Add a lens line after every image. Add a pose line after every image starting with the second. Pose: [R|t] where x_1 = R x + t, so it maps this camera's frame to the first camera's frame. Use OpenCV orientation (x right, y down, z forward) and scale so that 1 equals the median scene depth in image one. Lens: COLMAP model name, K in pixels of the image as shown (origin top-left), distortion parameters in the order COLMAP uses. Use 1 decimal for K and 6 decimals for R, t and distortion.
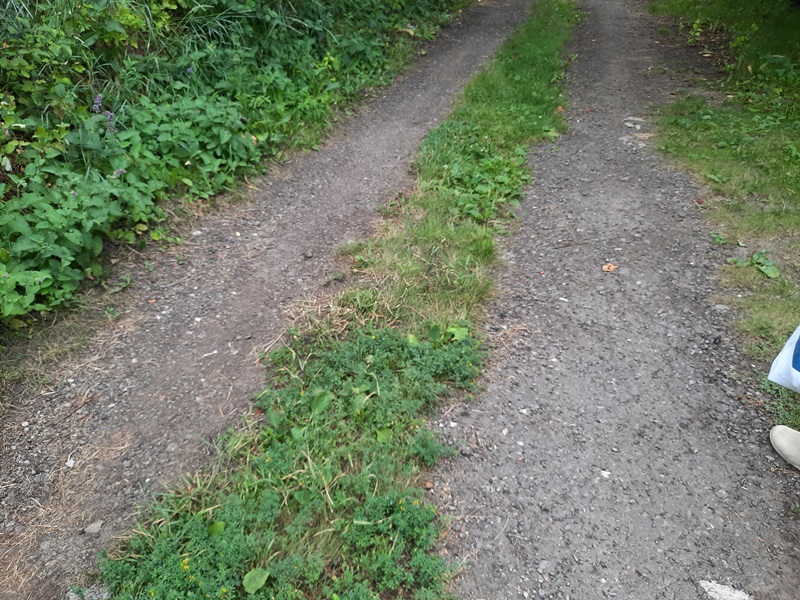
lens RADIAL K [[592.7, 0, 405.8], [0, 592.7, 301.4], [0, 0, 1]] dist [0.028073, -0.028677]
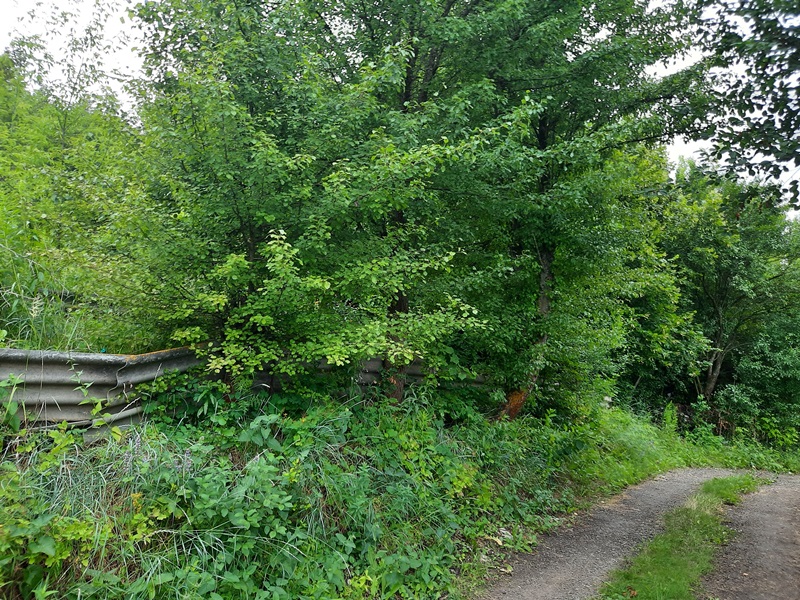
lens RADIAL K [[592.7, 0, 406.2], [0, 592.7, 301.8], [0, 0, 1]] dist [0.028073, -0.028677]
pose [[0.963443, 0.003217, -0.267894, 0.210307], [-0.181882, 0.742049, -0.645200, -0.263539], [0.196715, 0.670338, 0.715507, 0.270590]]
